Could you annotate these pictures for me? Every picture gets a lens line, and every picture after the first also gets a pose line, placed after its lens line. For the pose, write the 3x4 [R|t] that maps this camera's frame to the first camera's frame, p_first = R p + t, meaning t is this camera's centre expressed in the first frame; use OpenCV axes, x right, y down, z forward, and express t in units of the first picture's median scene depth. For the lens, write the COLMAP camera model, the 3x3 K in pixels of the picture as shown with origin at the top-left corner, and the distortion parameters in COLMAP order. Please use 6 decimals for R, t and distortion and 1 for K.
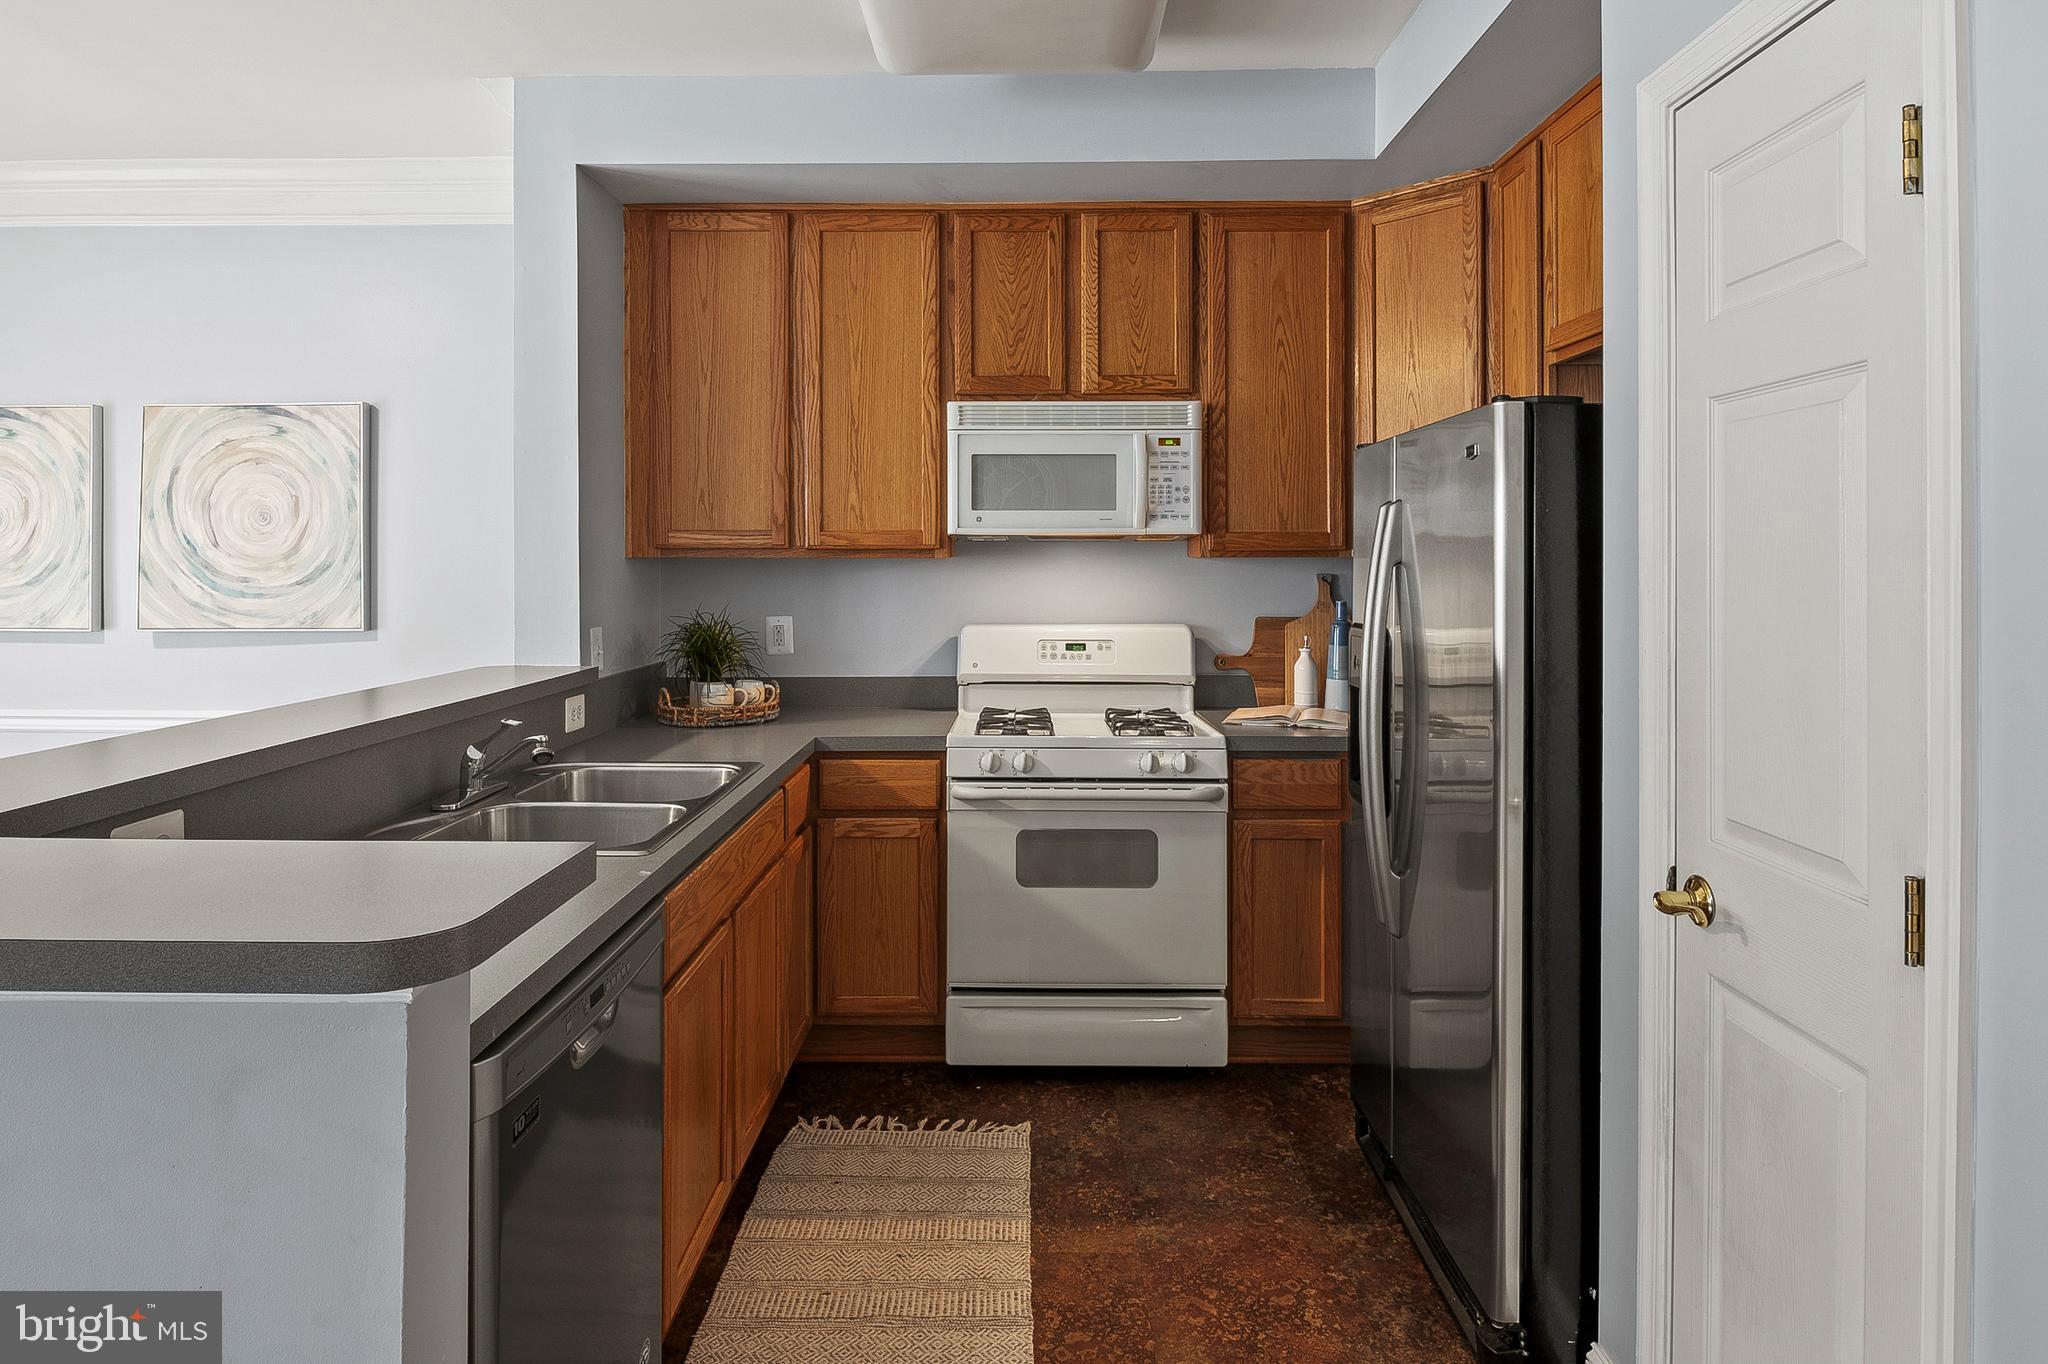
lens RADIAL K [[1108.6, 0, 1015.7], [0, 1108.6, 559.8], [0, 0, 1]] dist [-0.003351, -0.005354]
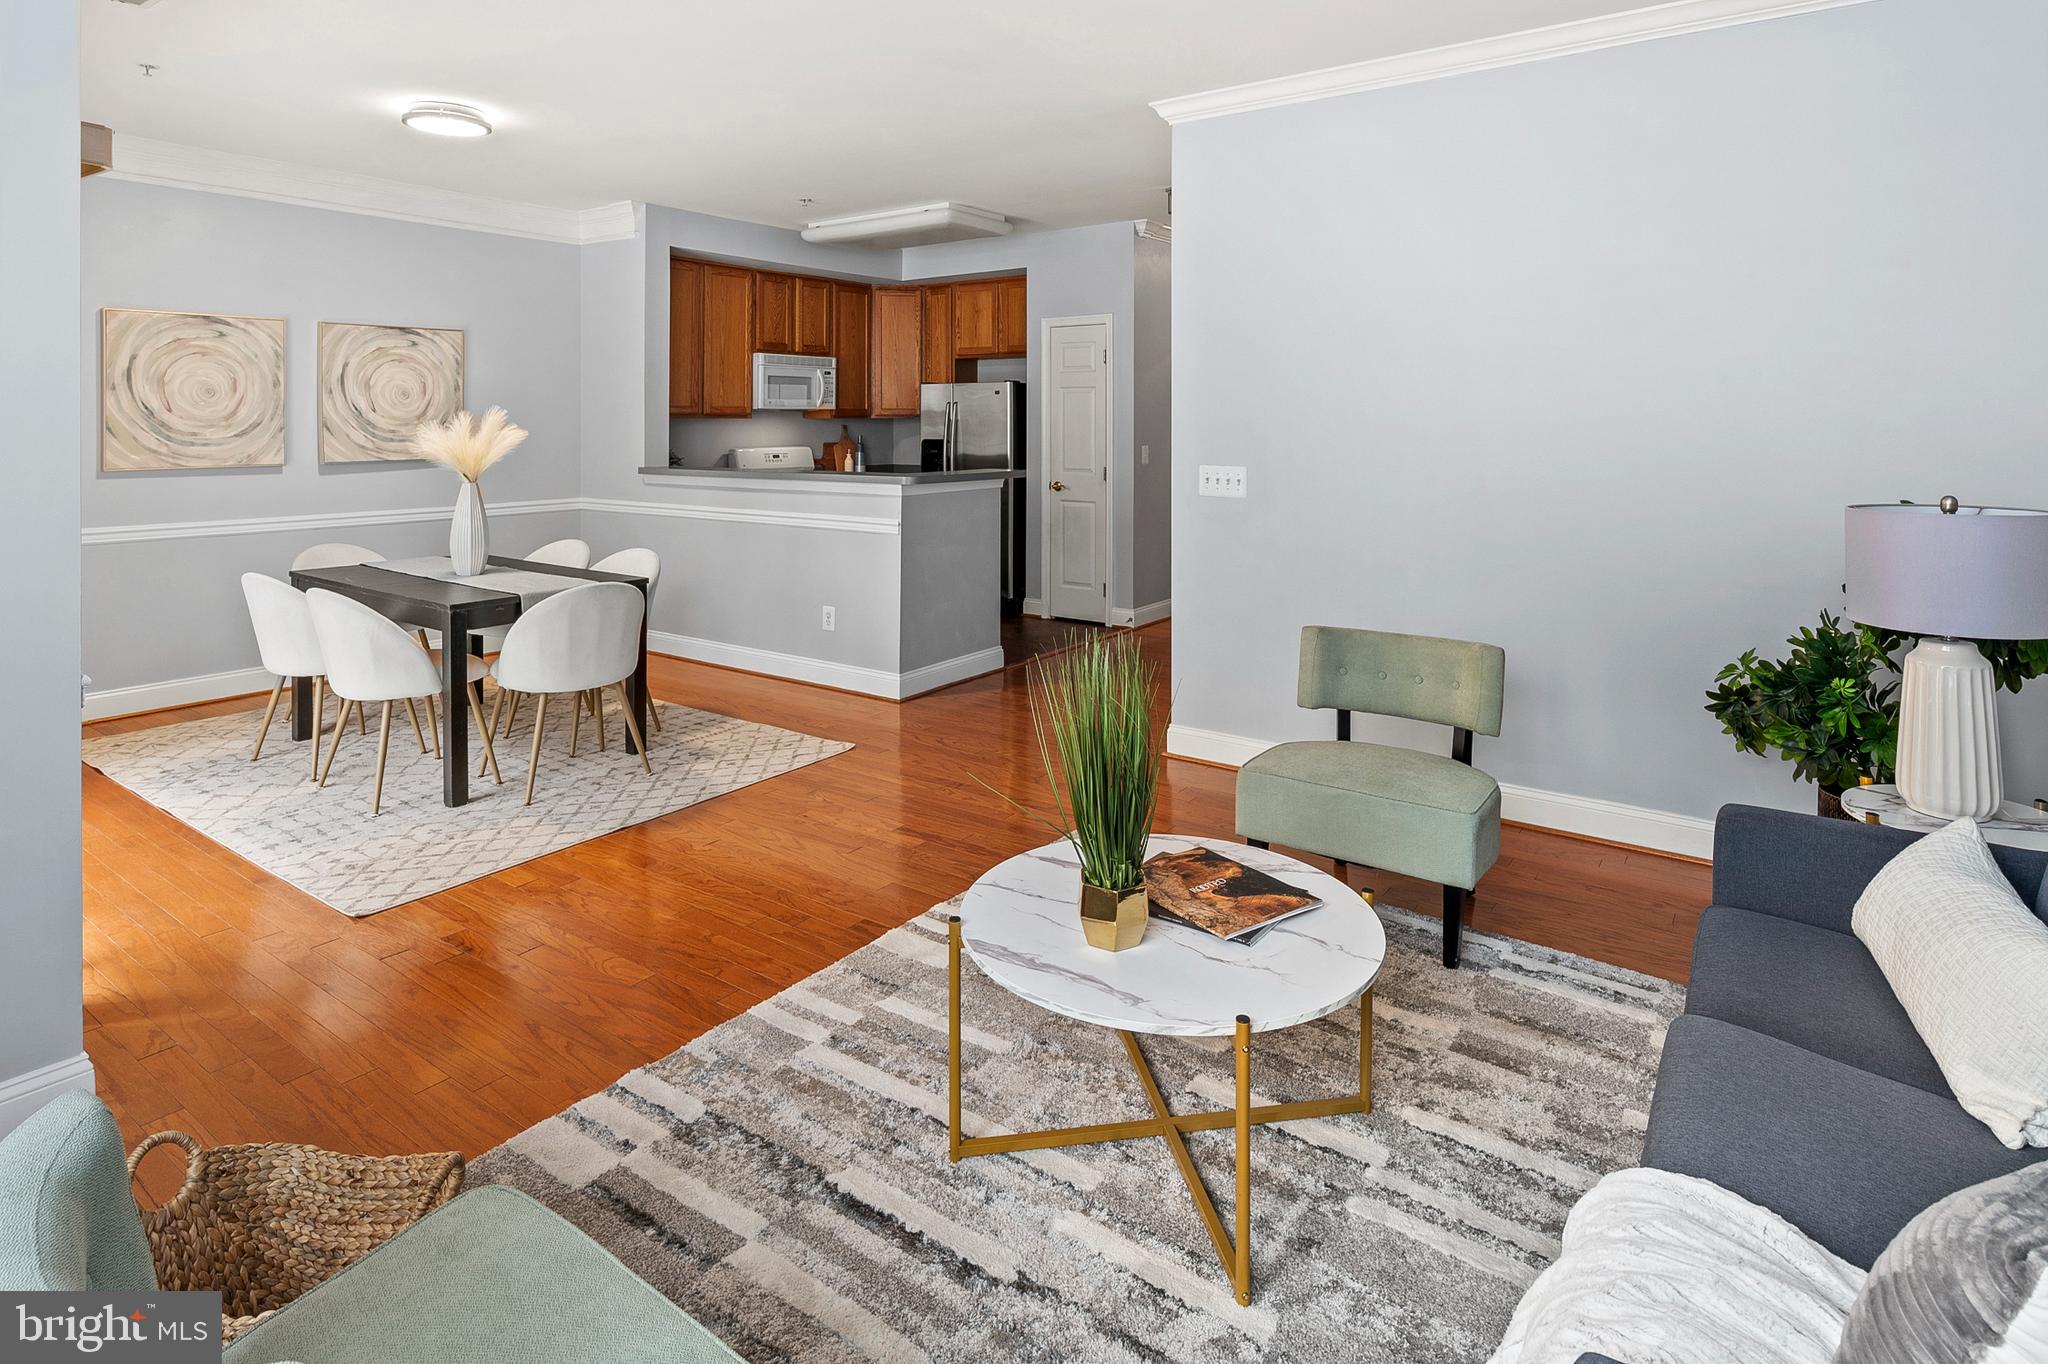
lens RADIAL K [[1108.6, 0, 1016.7], [0, 1108.6, 423.6], [0, 0, 1]] dist [-0.003351, -0.005354]
pose [[0.573314, -0.003695, 0.819328, -1.666140], [-0.000895, 0.999986, 0.005137, -0.003466], [-0.819335, -0.003678, 0.573303, -0.801705]]
